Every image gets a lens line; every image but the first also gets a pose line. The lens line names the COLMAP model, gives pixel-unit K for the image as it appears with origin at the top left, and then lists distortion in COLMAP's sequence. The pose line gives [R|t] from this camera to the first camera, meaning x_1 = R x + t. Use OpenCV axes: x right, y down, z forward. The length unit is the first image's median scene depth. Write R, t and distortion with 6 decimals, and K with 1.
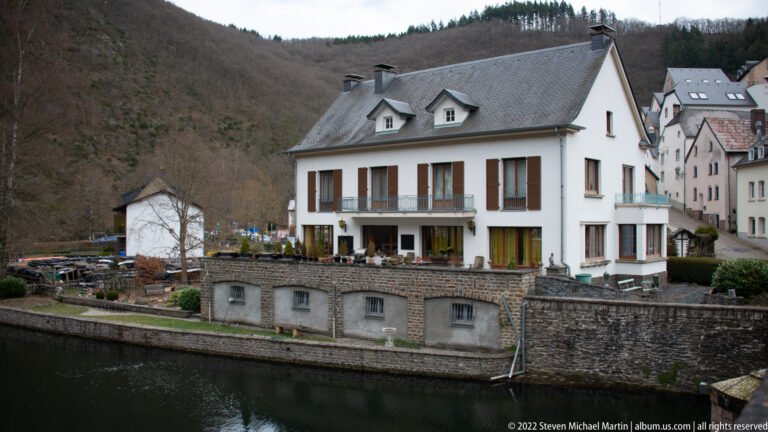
lens RADIAL K [[651.3, 0, 384.0], [0, 651.3, 216.0], [0, 0, 1]] dist [-0.197708, 0.136545]
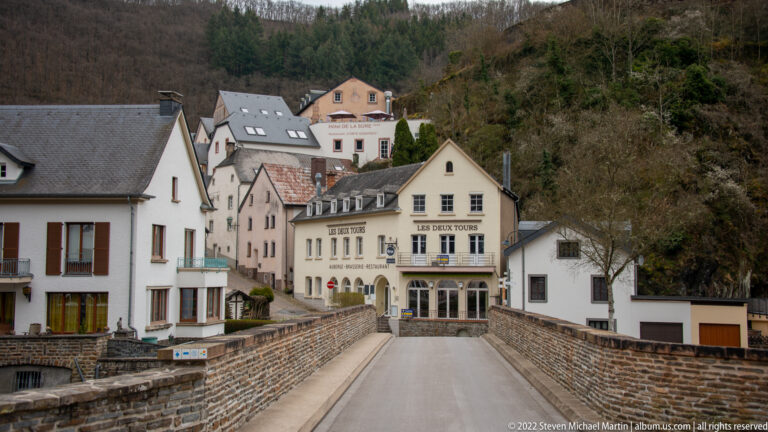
lens RADIAL K [[1018.6, 0, 384.0], [0, 1018.6, 216.0], [0, 0, 1]] dist [0.320908, -0.008509]
pose [[0.824931, 0.038019, 0.563953, -0.287401], [-0.011919, 0.998683, -0.049893, -0.022478], [-0.565107, 0.034437, 0.824298, -0.532106]]
